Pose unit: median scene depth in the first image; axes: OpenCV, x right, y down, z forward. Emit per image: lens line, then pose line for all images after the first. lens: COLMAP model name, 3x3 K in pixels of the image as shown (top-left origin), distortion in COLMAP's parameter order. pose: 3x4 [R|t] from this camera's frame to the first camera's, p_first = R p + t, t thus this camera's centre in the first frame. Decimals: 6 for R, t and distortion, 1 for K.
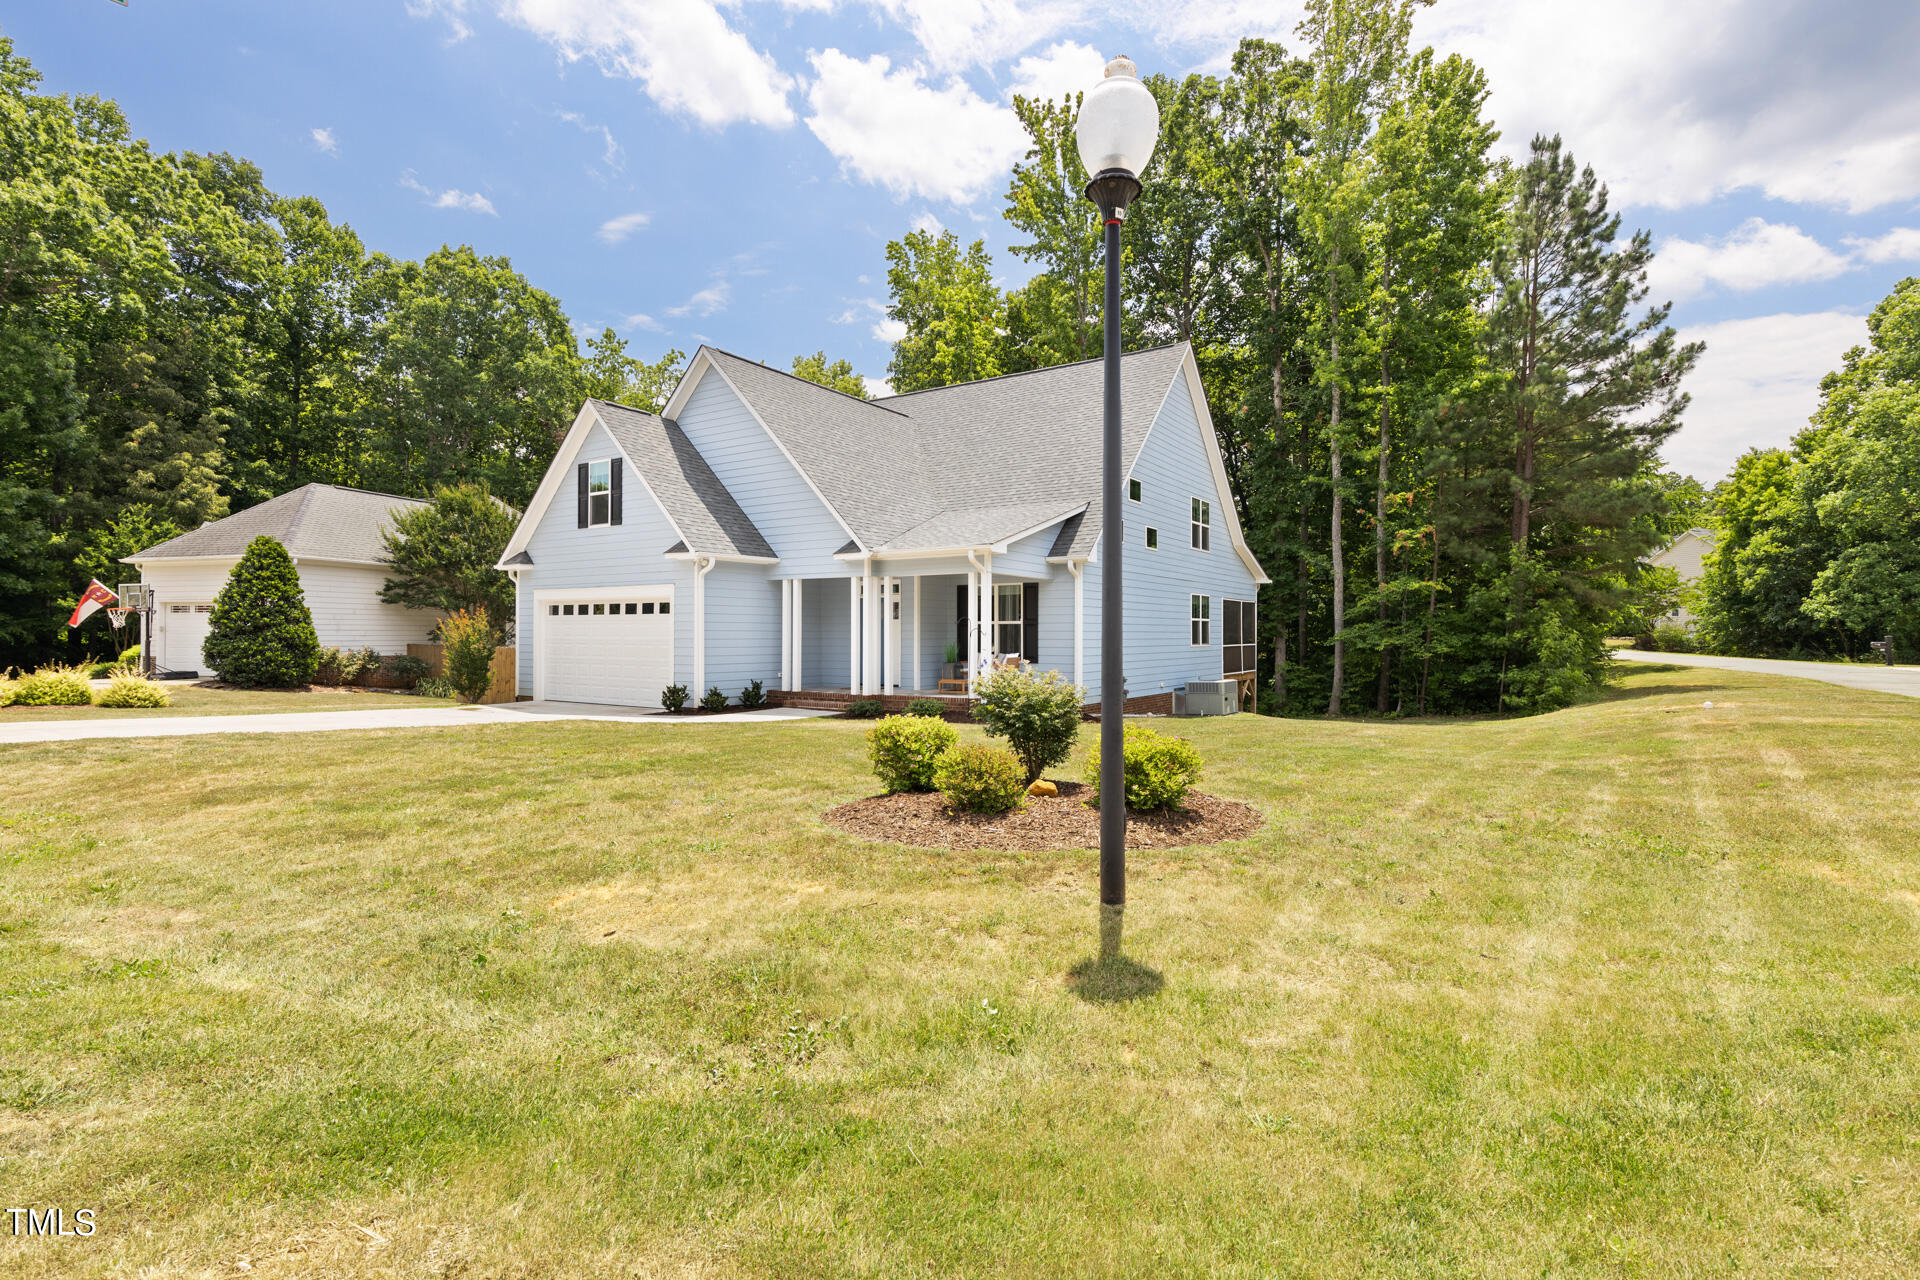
lens RADIAL K [[877.5, 0, 961.0], [0, 877.5, 639.2], [0, 0, 1]] dist [0.004597, 0.000185]
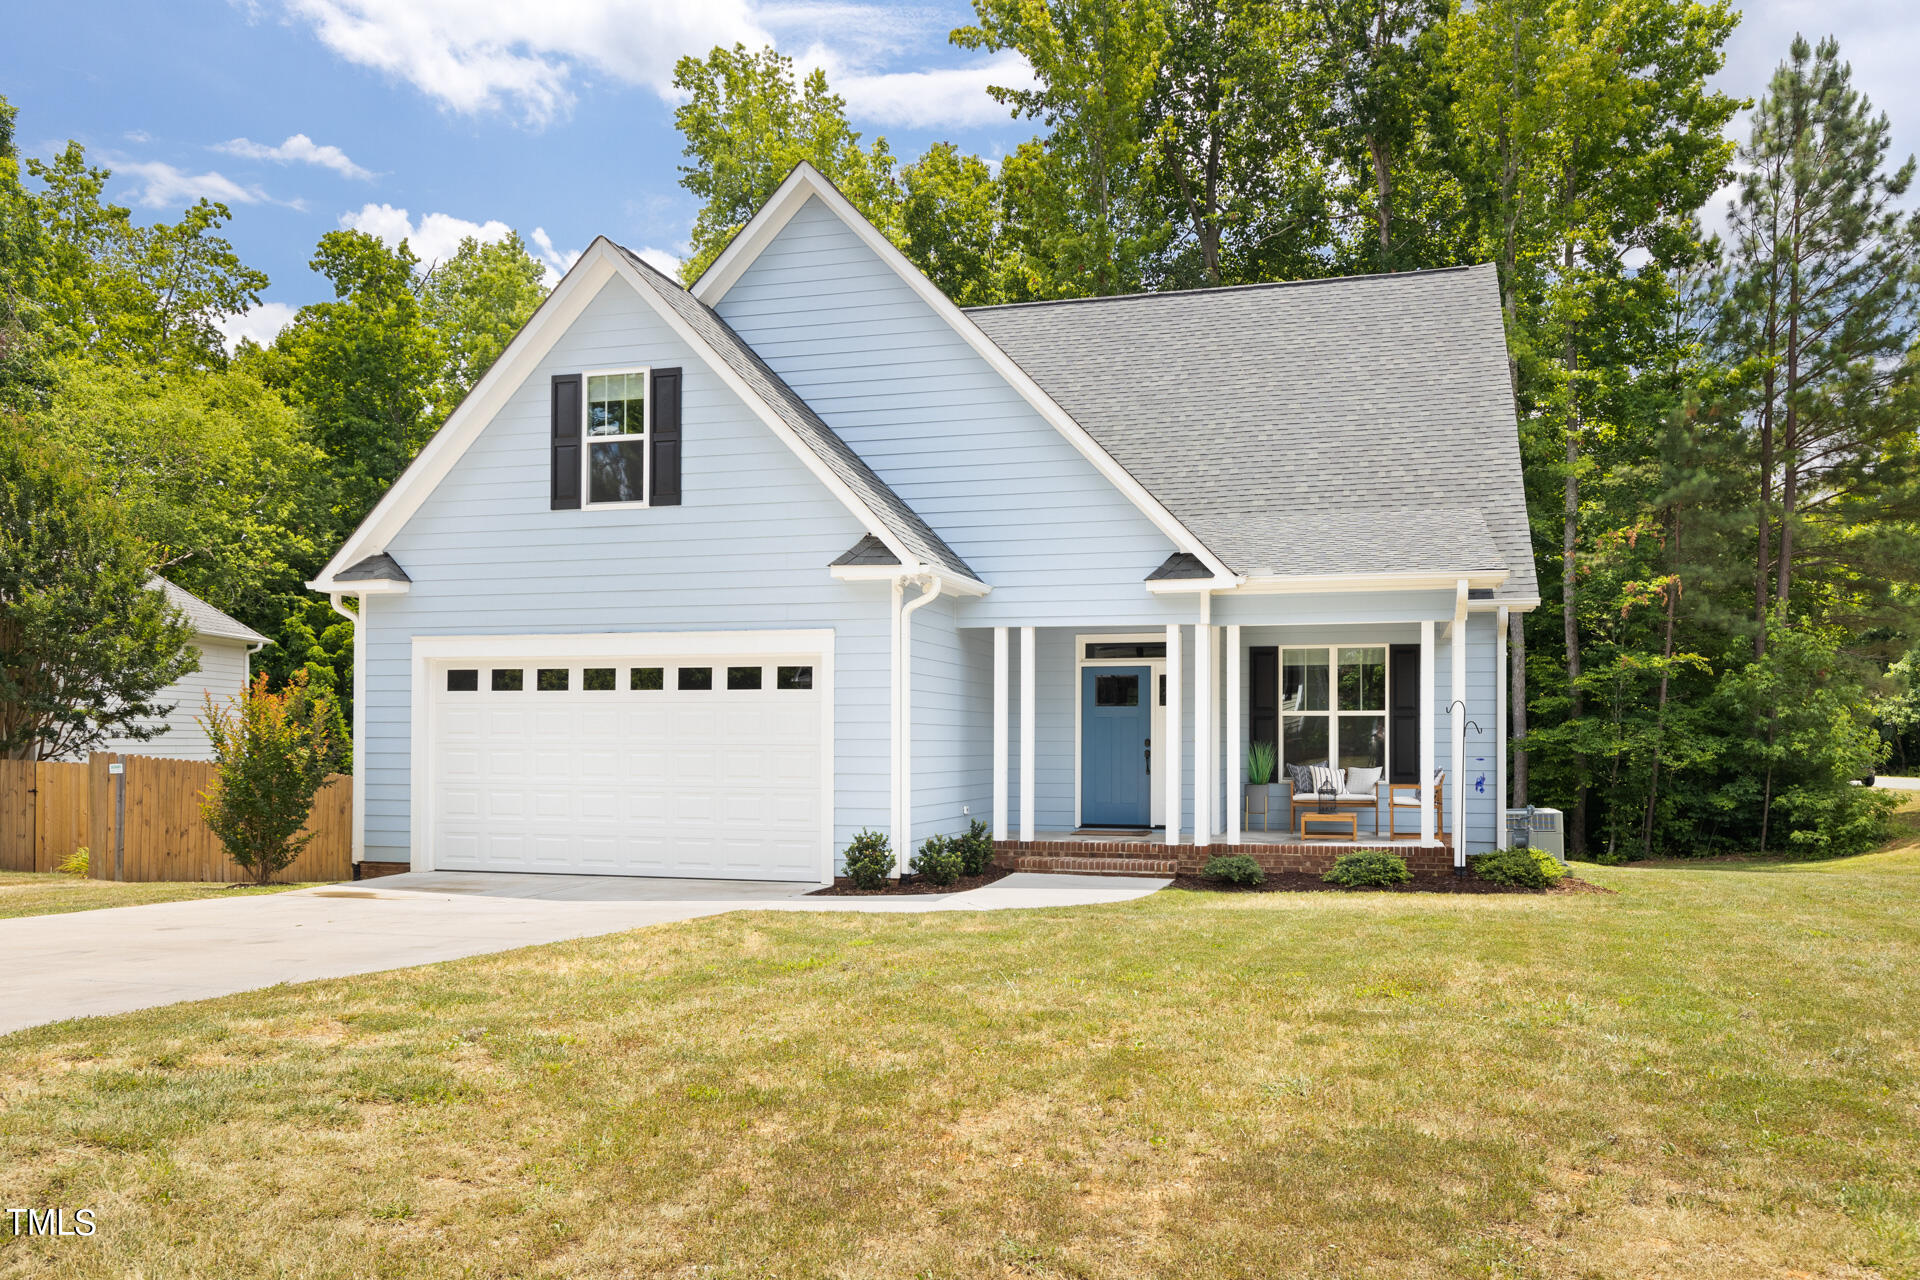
lens RADIAL K [[1380.0, 0, 960.1], [0, 1380.0, 734.4], [0, 0, 1]] dist [0.006056, 0.003177]
pose [[0.953600, 0.004279, 0.301046, -0.430320], [-0.000631, 0.999925, -0.012214, 0.005136], [-0.301076, 0.011458, 0.953531, 0.209489]]
